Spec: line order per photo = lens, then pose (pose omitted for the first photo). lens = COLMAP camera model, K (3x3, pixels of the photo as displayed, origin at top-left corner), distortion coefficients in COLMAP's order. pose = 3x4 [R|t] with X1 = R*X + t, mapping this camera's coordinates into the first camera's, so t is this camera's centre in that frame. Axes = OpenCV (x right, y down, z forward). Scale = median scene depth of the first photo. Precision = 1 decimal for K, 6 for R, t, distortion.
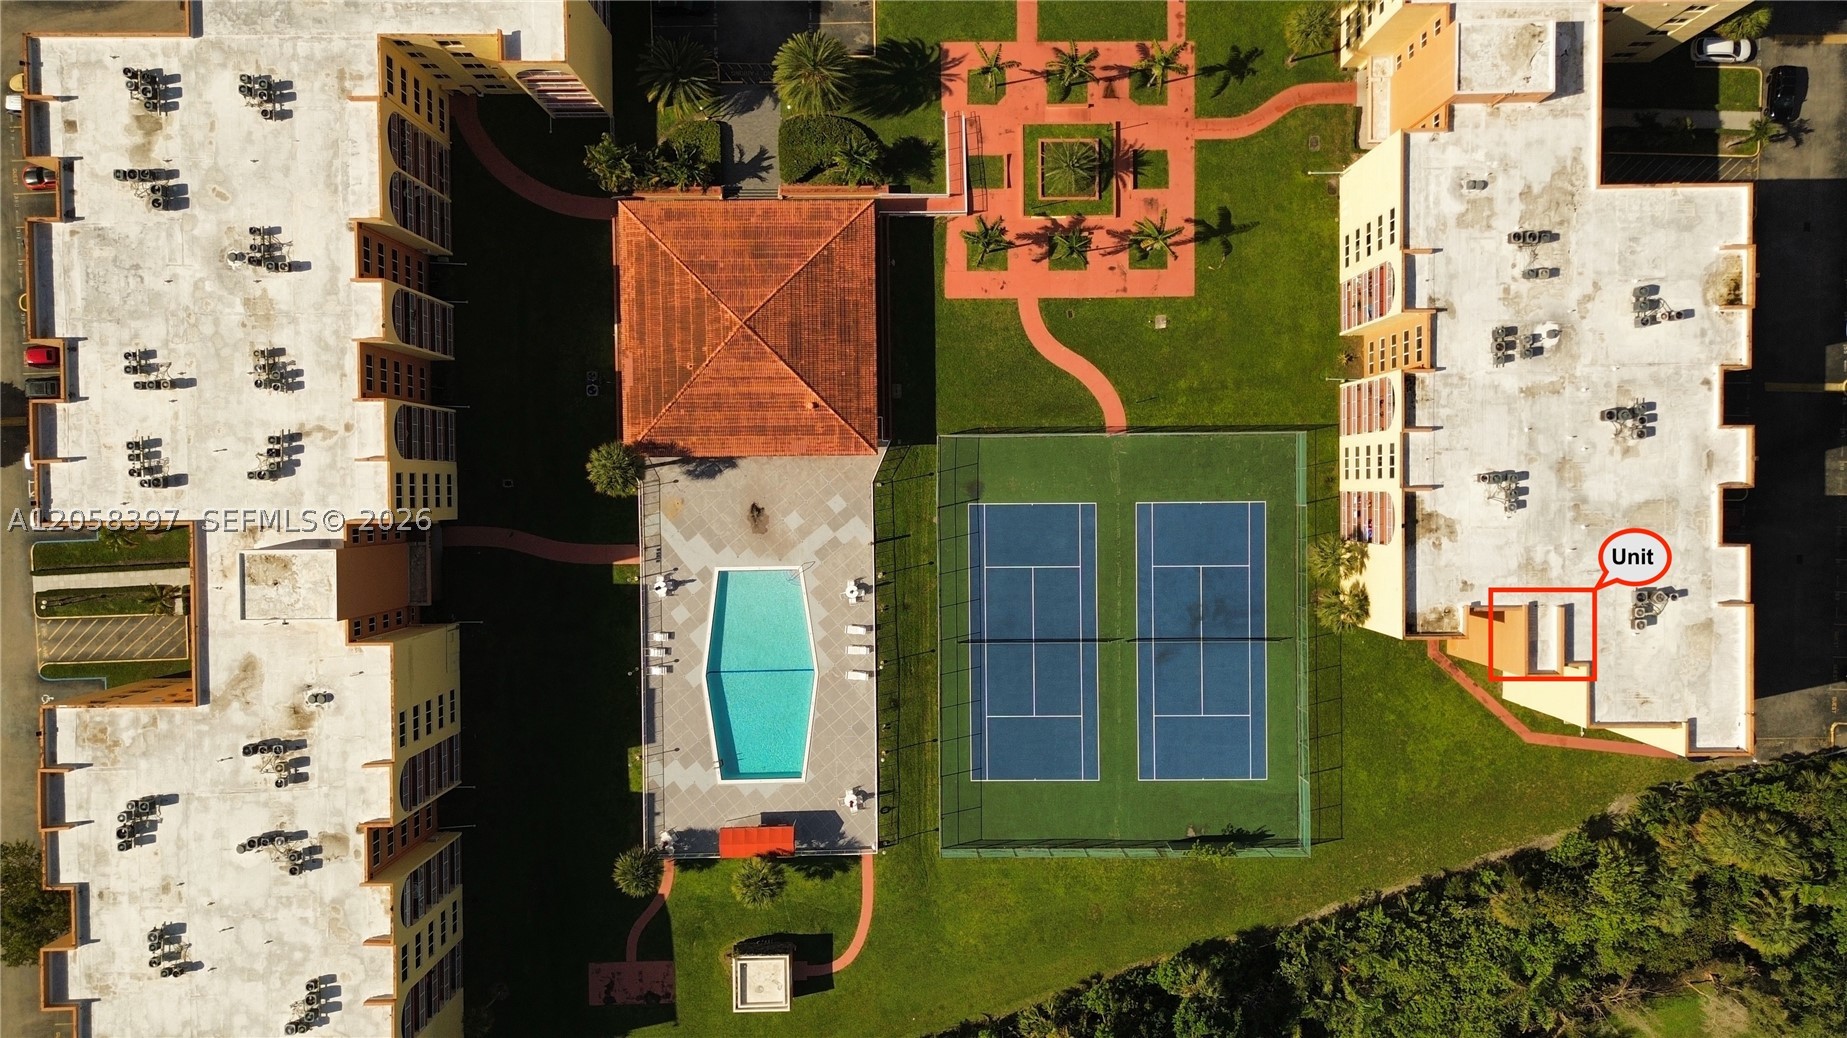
lens RADIAL K [[1326.4, 0, 923.5], [0, 1326.4, 519.0], [0, 0, 1]] dist [0.082772, -0.064090]
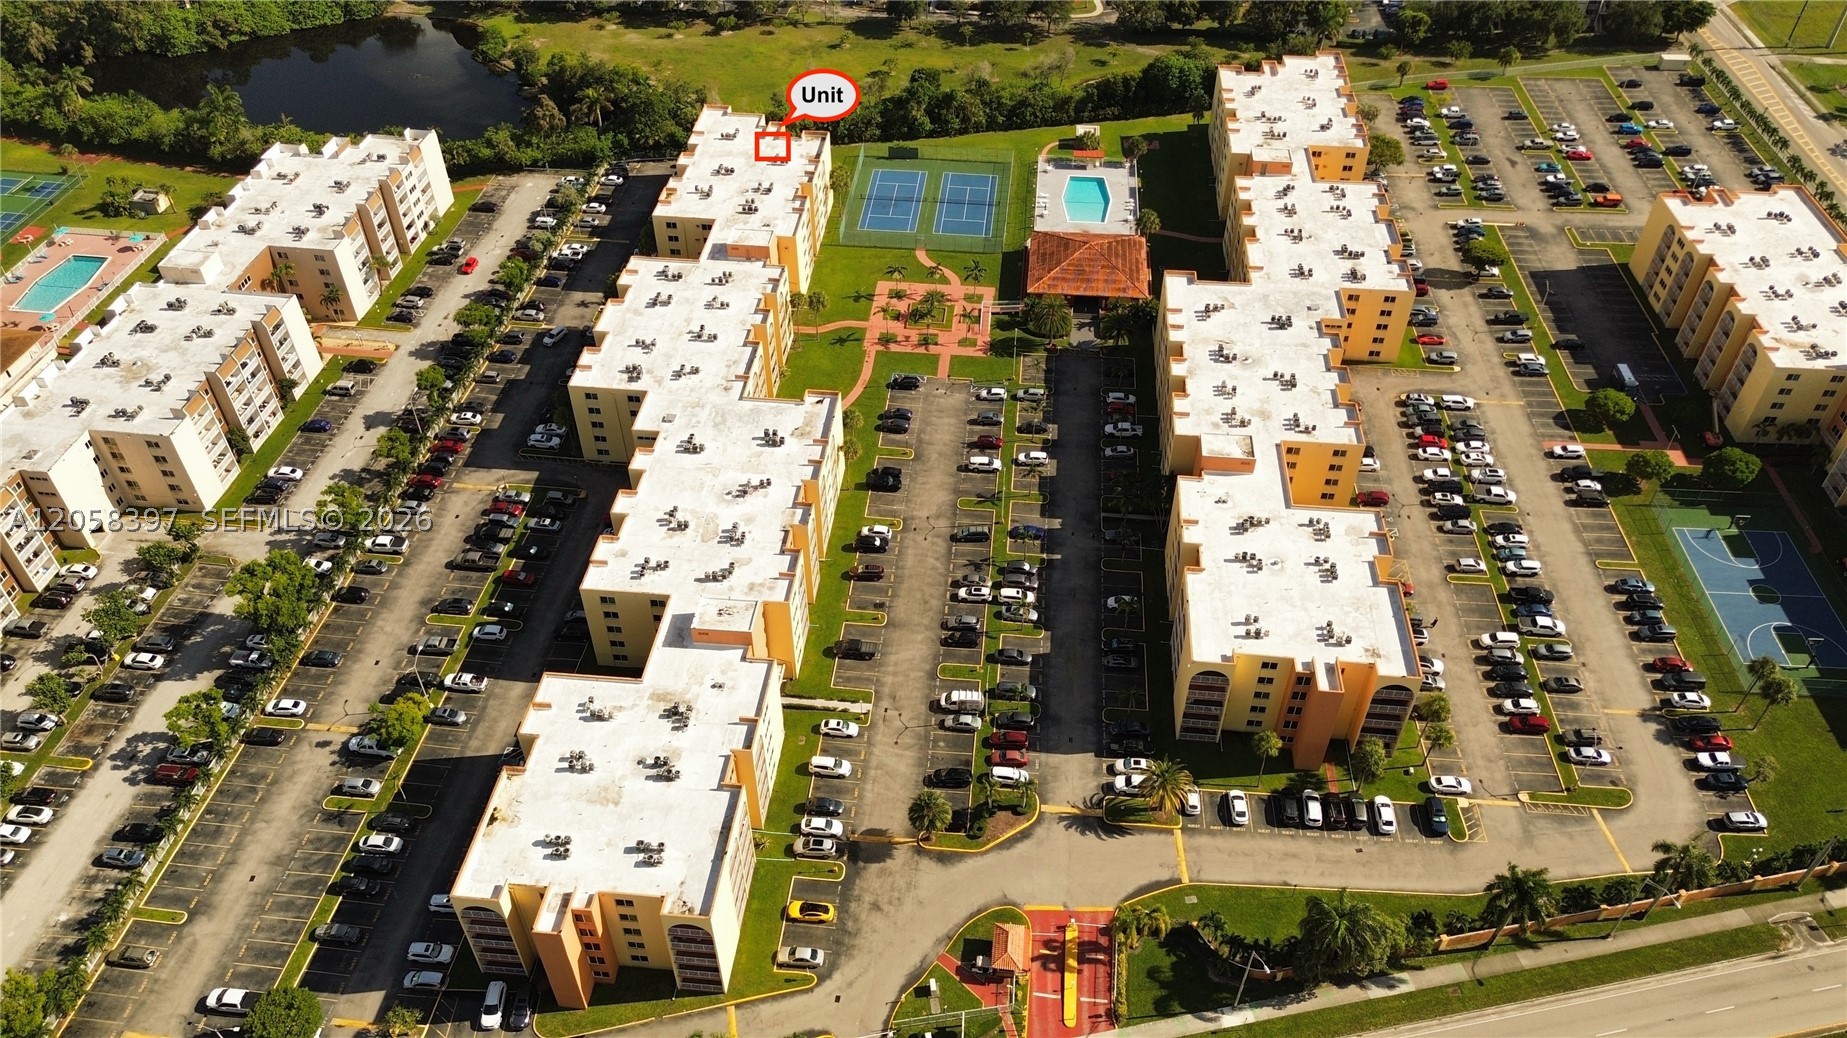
lens RADIAL K [[1311.5, 0, 929.2], [0, 1311.5, 517.1], [0, 0, 1]] dist [0.069844, -0.061019]
pose [[-0.994457, -0.080424, 0.067727, -0.050998], [0.104516, -0.685904, 0.720147, -1.925912], [-0.011463, 0.723234, 0.690508, -0.174579]]
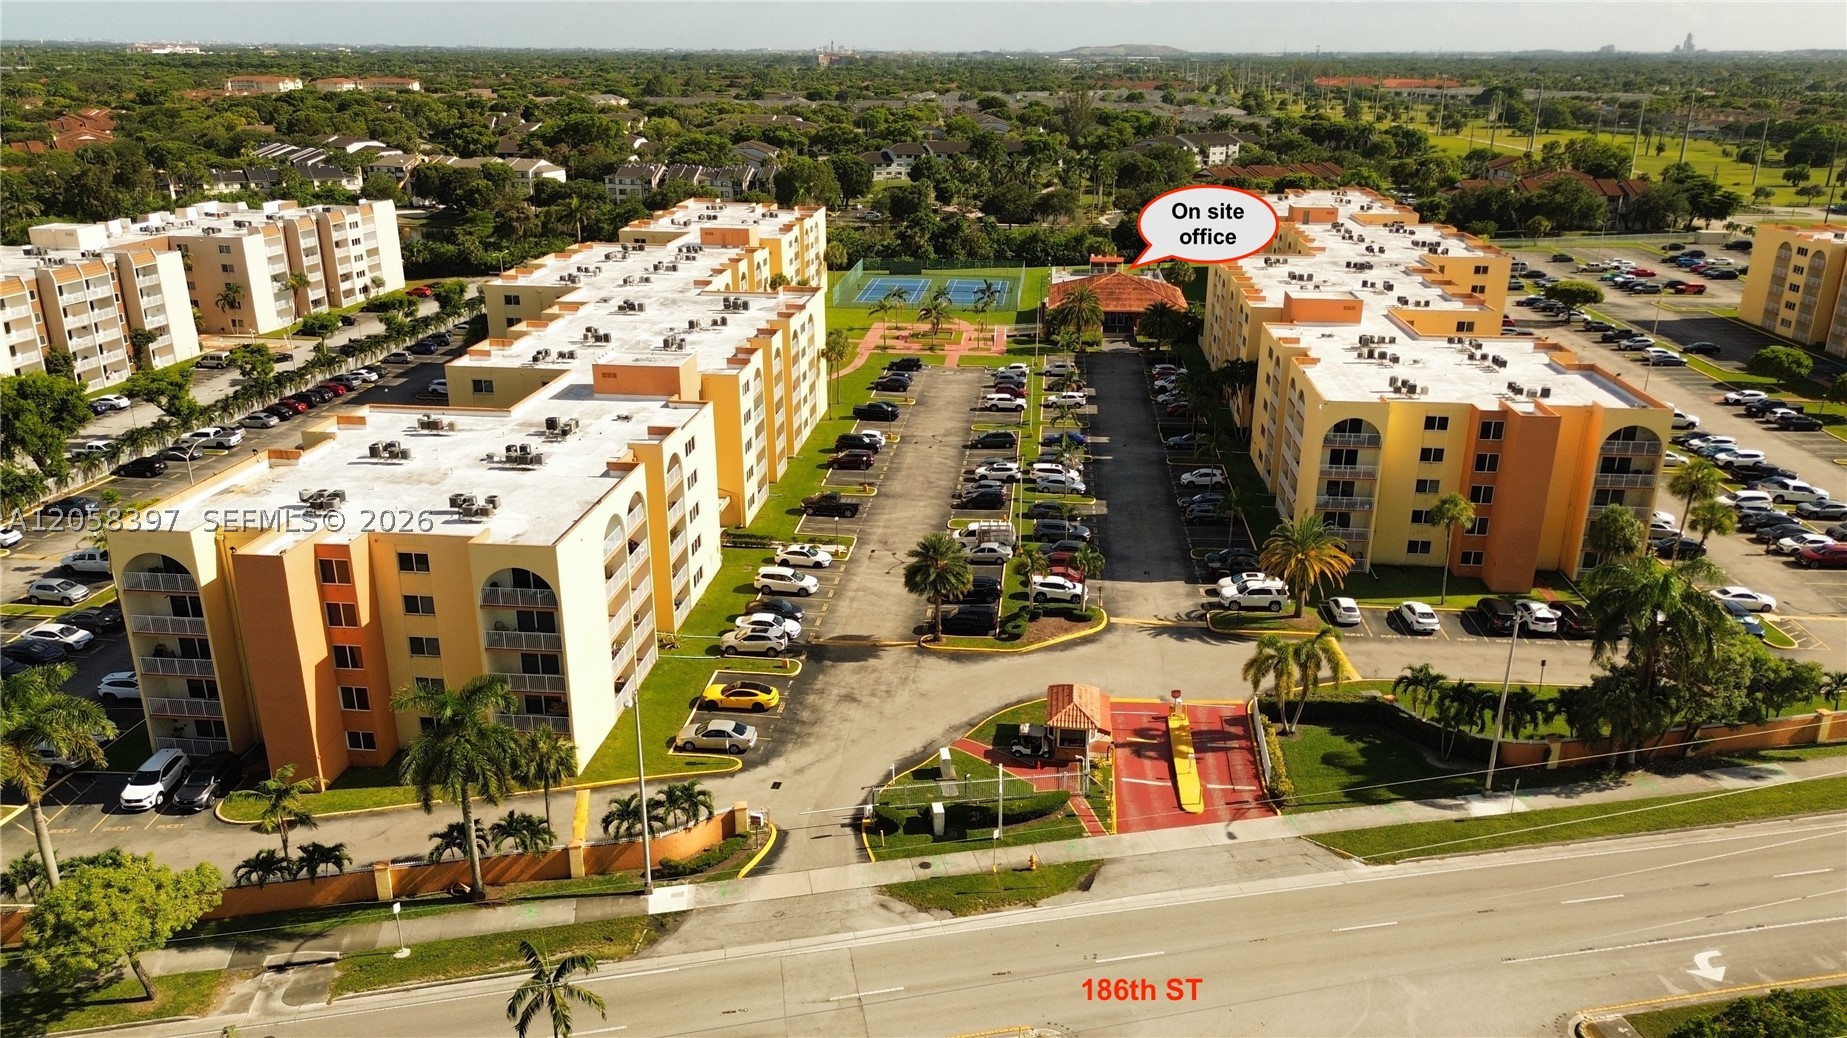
lens RADIAL K [[1311.5, 0, 929.2], [0, 1311.5, 517.1], [0, 0, 1]] dist [0.069844, -0.061019]
pose [[-0.994286, -0.049775, 0.094439, -0.057014], [0.105985, -0.354327, 0.929096, -1.940009], [-0.012783, 0.933796, 0.357577, 0.601567]]
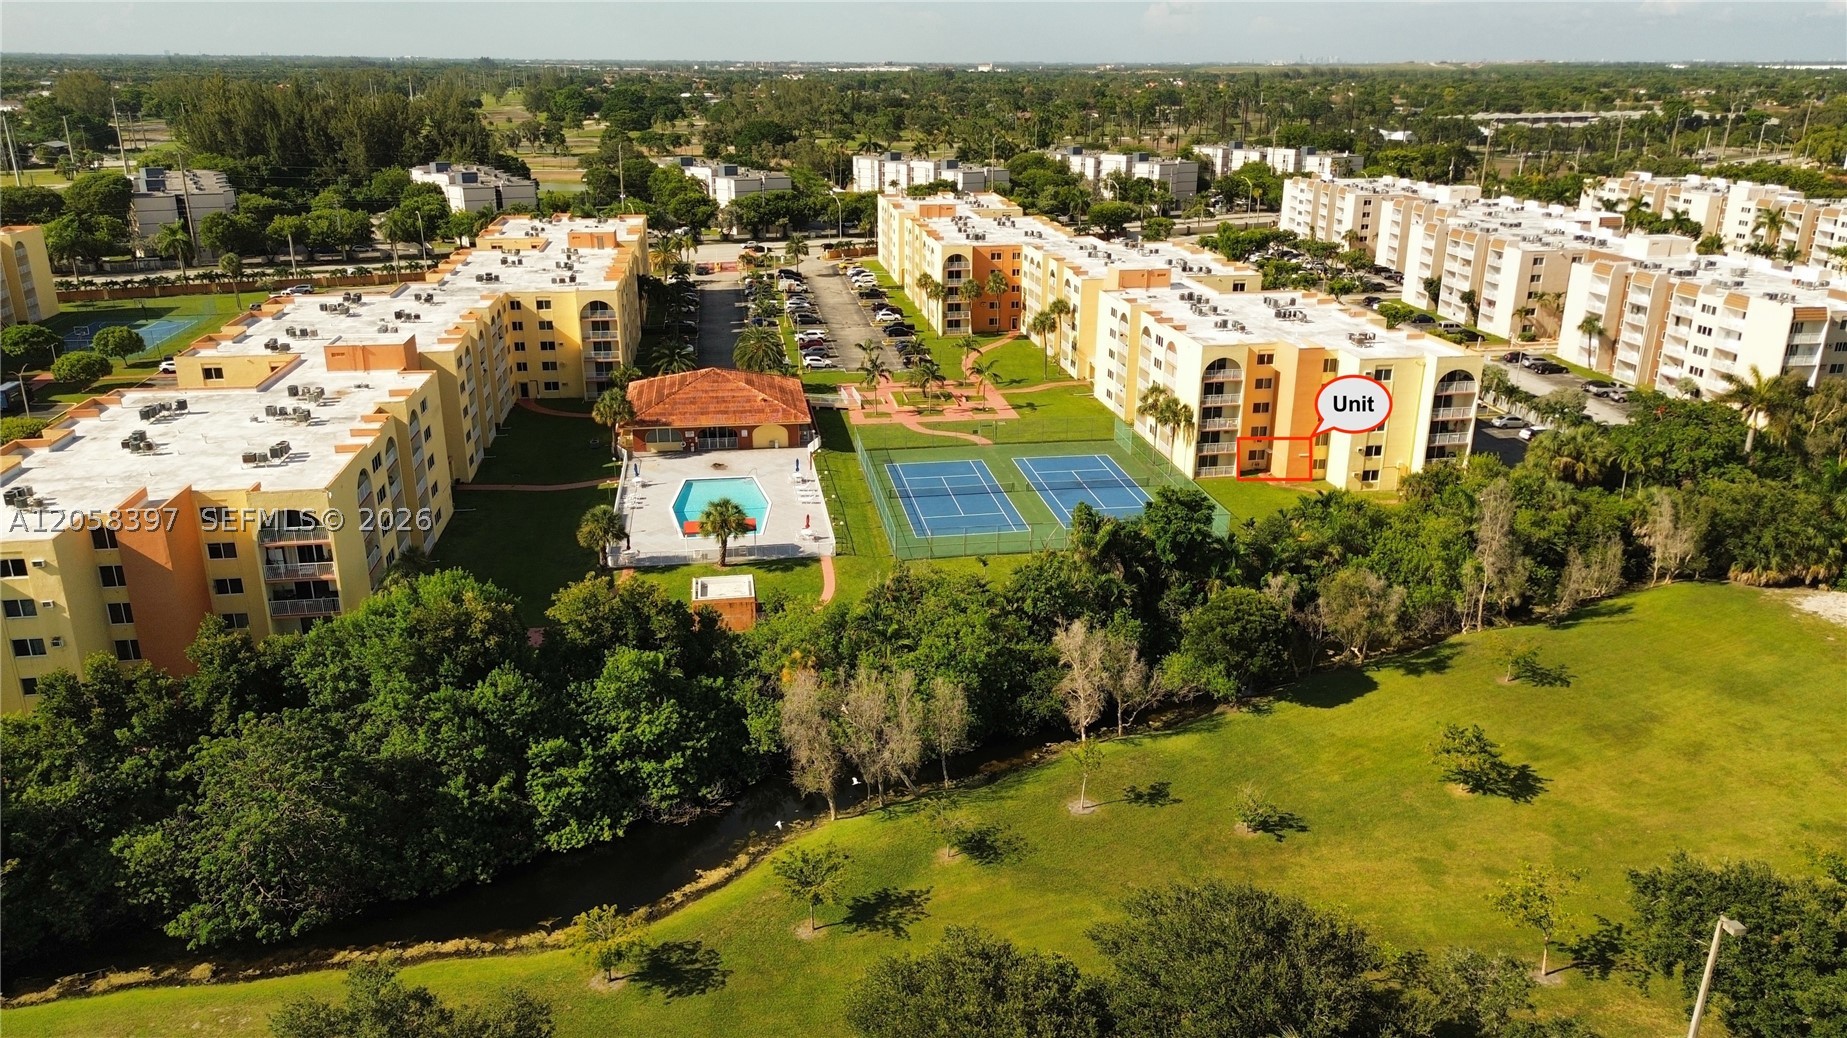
lens RADIAL K [[1307.3, 0, 929.6], [0, 1307.3, 518.0], [0, 0, 1]] dist [0.123015, -0.180460]
pose [[0.989051, -0.053523, 0.137523, -0.100496], [0.147301, 0.301772, -0.941932, 1.209484], [0.008914, 0.951877, 0.306352, 0.662528]]
